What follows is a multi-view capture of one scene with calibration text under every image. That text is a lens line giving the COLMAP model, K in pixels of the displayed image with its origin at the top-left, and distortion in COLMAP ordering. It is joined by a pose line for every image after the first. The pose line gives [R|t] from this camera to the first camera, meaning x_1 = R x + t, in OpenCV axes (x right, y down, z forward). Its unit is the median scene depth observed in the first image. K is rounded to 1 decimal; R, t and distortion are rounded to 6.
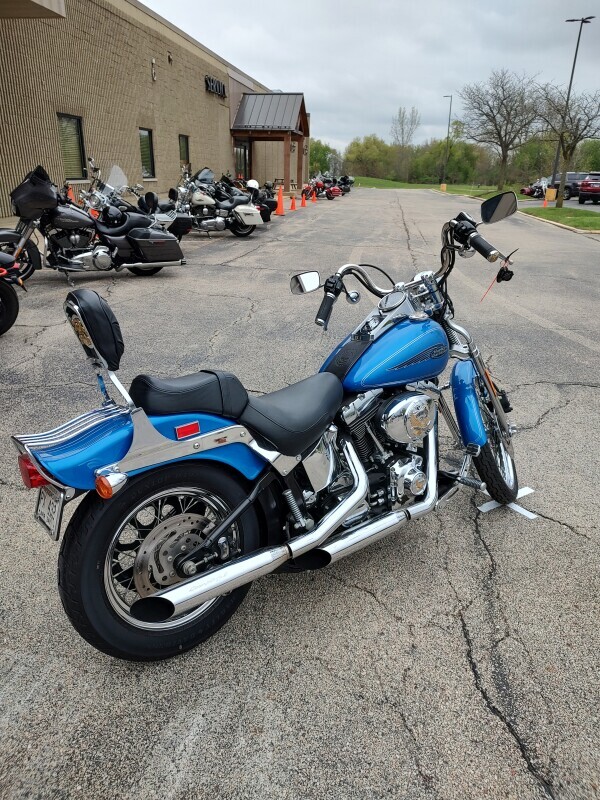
lens RADIAL K [[576.6, 0, 300.0], [0, 576.6, 400.0], [0, 0, 1]] dist [0.003419, 0.001971]
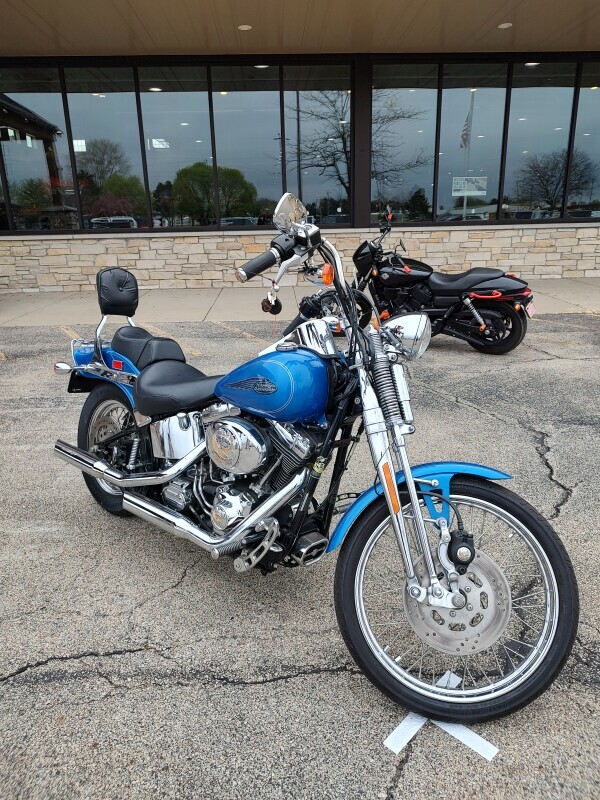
lens RADIAL K [[573.5, 0, 301.9], [0, 573.5, 397.1], [0, 0, 1]] dist [0.013116, -0.004404]
pose [[0.194928, 0.264096, -0.944593, 1.021403], [-0.338024, 0.922155, 0.188068, -0.241331], [0.920730, 0.282636, 0.269025, 0.808043]]
